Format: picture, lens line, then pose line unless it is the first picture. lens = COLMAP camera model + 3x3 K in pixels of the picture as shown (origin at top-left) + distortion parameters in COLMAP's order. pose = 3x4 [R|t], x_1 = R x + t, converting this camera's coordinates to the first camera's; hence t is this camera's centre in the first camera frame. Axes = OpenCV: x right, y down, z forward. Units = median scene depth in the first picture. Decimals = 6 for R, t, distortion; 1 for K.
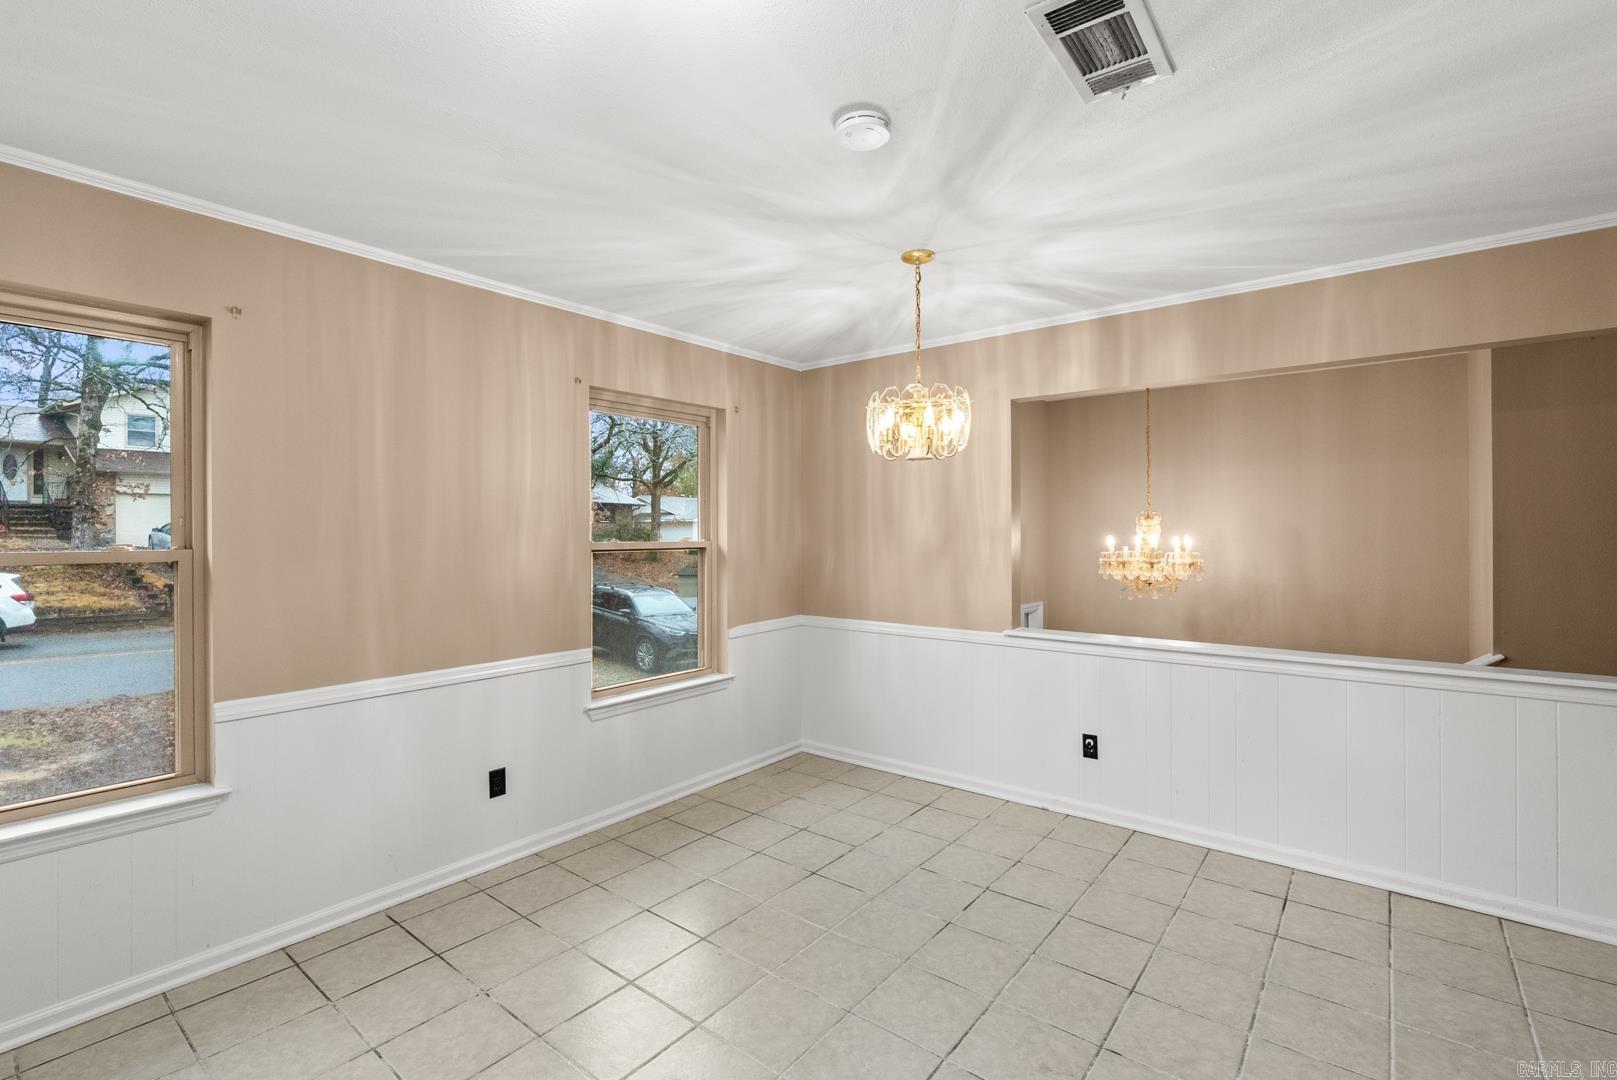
lens RADIAL K [[725.2, 0, 805.6], [0, 725.2, 537.4], [0, 0, 1]] dist [-0.006954, 0.001326]
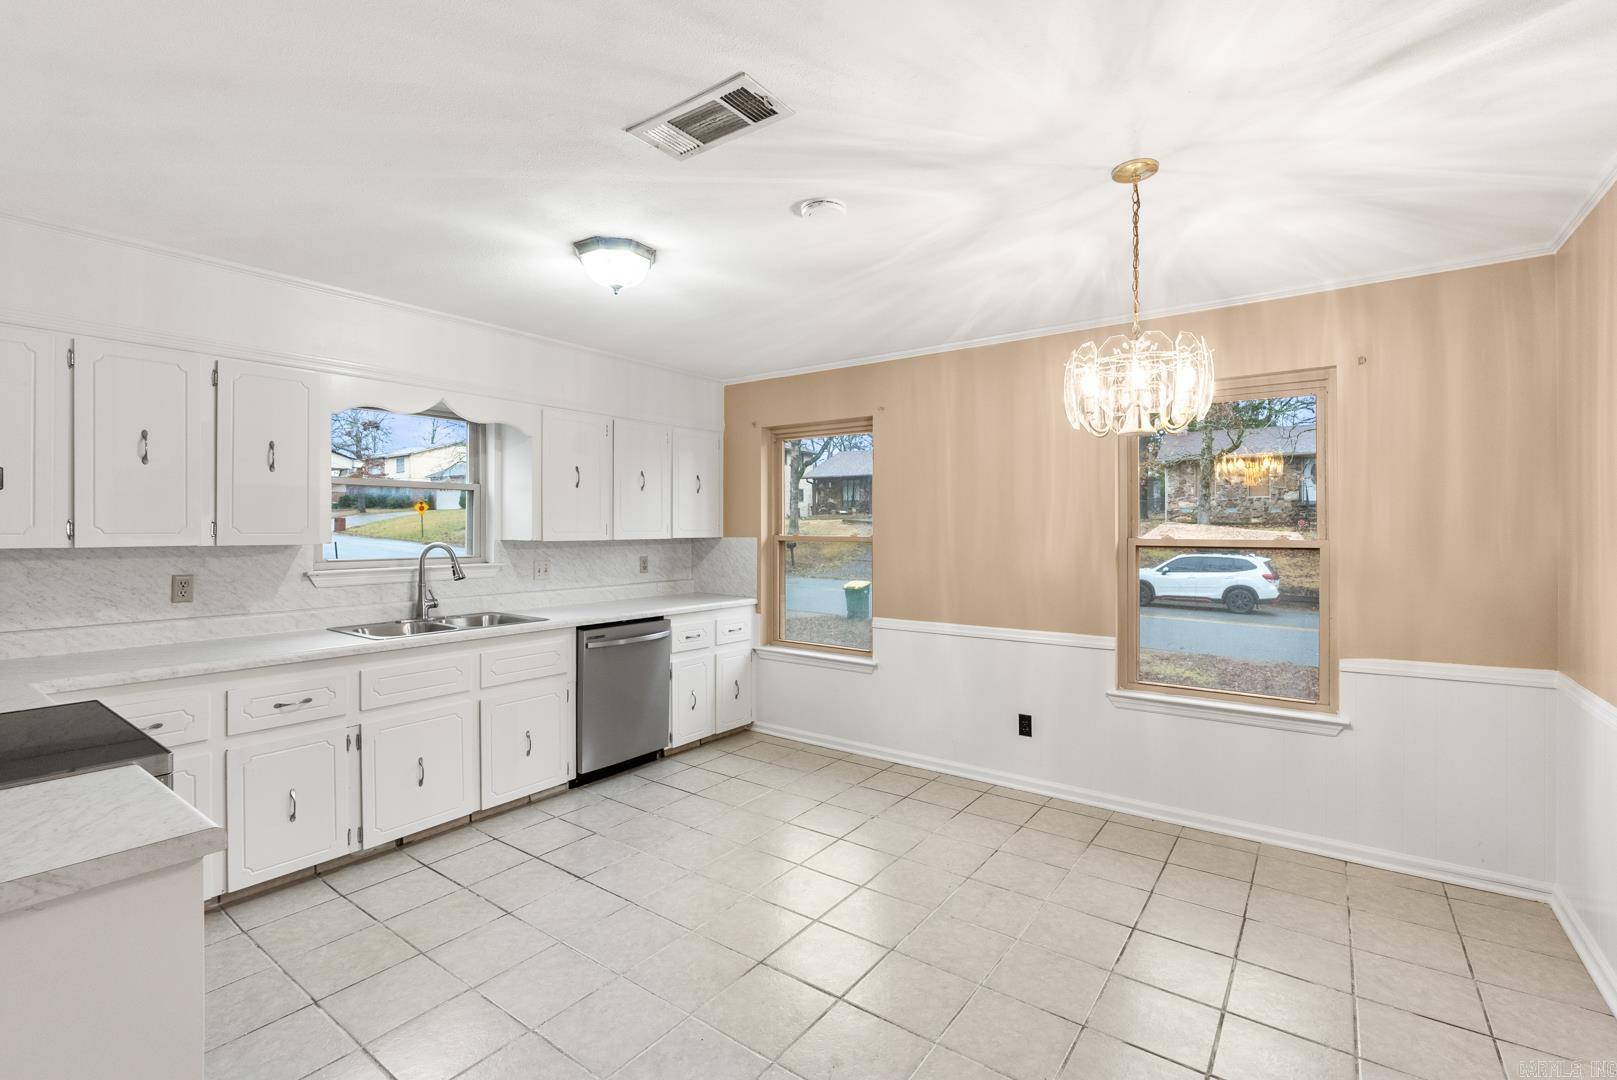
lens RADIAL K [[725.2, 0, 813.6], [0, 725.2, 530.5], [0, 0, 1]] dist [-0.006954, 0.001326]
pose [[0.043149, 0.006302, -0.999049, 0.759485], [-0.007194, 0.999956, 0.005997, -0.007015], [0.999043, 0.006928, 0.043193, 0.525661]]
